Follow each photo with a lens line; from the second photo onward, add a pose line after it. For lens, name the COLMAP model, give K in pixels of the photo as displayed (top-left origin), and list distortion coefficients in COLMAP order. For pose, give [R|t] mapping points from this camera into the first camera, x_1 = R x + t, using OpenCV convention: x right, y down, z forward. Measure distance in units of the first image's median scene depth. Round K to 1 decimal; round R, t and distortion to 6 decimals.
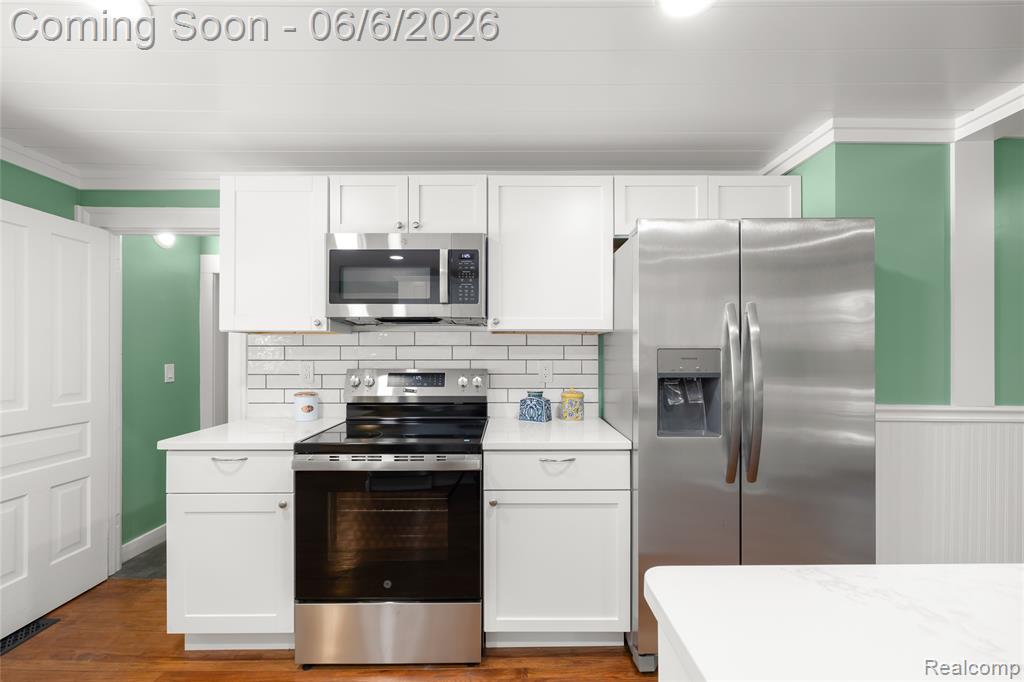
lens RADIAL K [[427.8, 0, 511.5], [0, 427.8, 346.3], [0, 0, 1]] dist [0.000309, -0.000028]
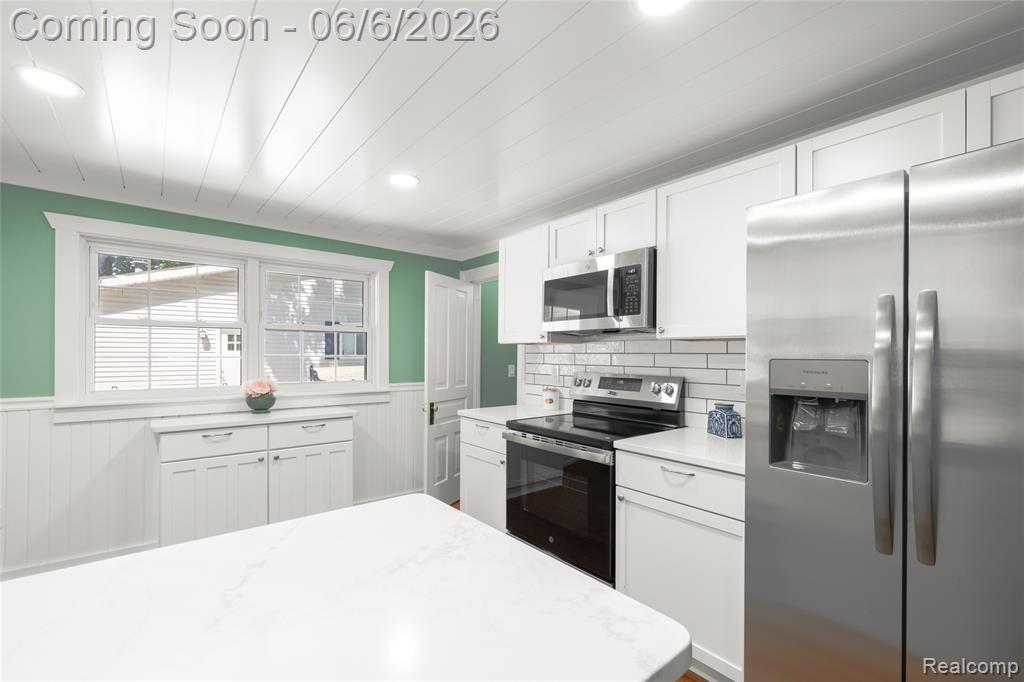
lens RADIAL K [[437.1, 0, 514.4], [0, 437.1, 348.2], [0, 0, 1]] dist [0.002245, -0.000029]
pose [[0.633889, -0.005829, -0.773402, 0.550705], [-0.002250, 0.999953, -0.009381, -0.004224], [0.773421, 0.007686, 0.633846, 0.066106]]
